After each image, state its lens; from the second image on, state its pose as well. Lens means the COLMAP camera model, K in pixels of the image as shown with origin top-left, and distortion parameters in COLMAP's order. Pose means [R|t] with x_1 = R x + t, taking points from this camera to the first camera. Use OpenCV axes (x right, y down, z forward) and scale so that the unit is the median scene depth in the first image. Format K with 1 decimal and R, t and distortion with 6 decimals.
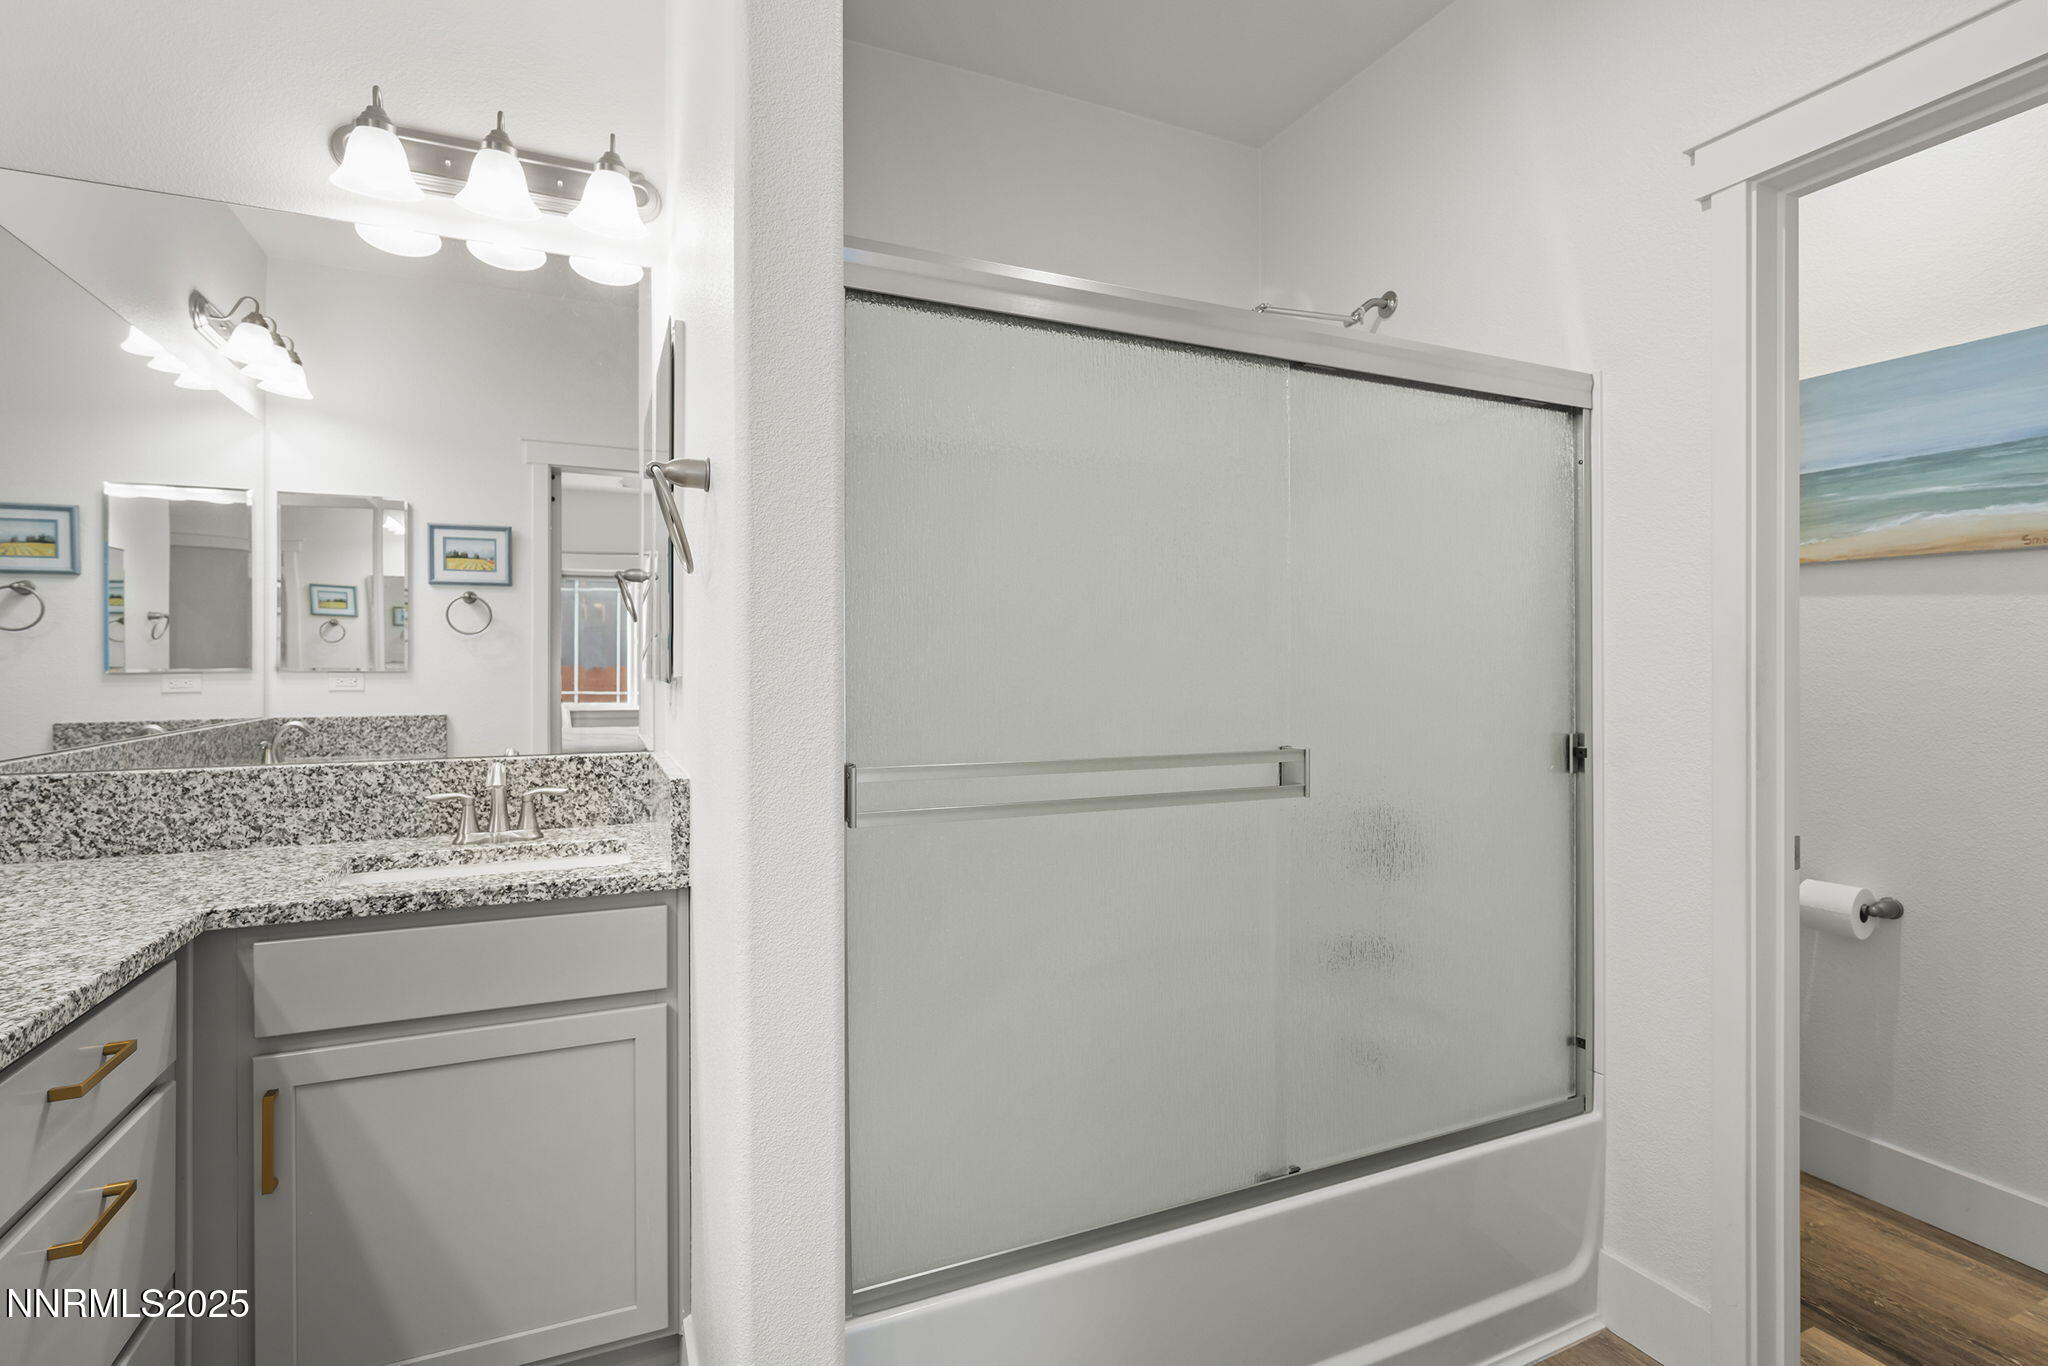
lens RADIAL K [[969.7, 0, 1073.3], [0, 969.7, 660.0], [0, 0, 1]] dist [-0.001266, 0.001431]
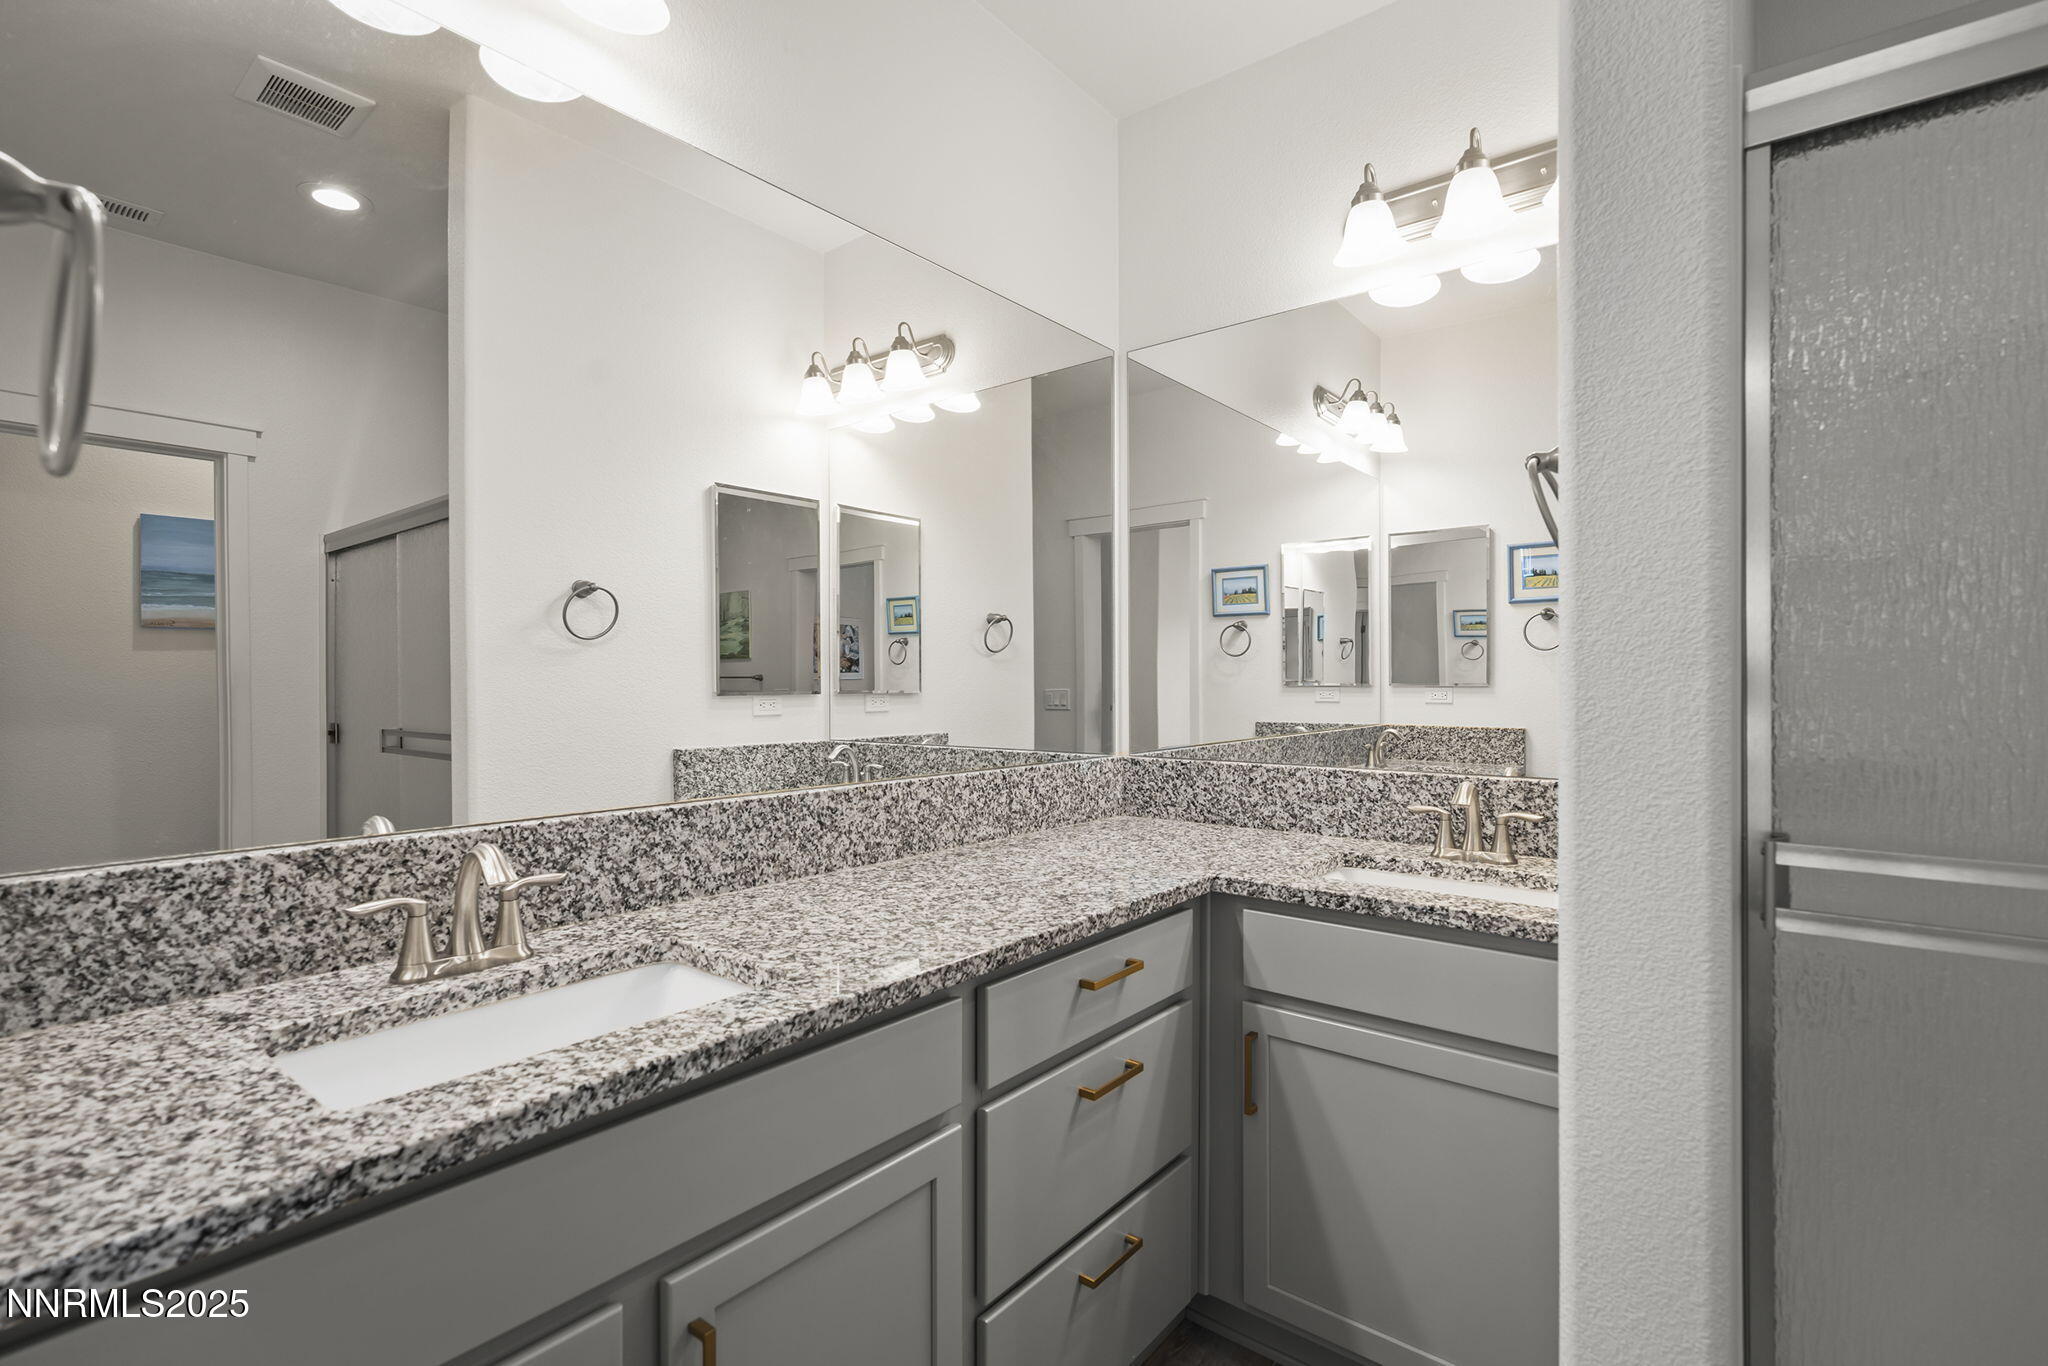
lens RADIAL K [[969.7, 0, 1028.6], [0, 969.7, 680.7], [0, 0, 1]] dist [-0.001266, 0.001431]
pose [[0.436457, 0.003142, -0.899720, 0.113245], [0.004254, 0.999976, 0.005556, -0.005971], [0.899715, -0.006253, 0.436433, 0.161966]]
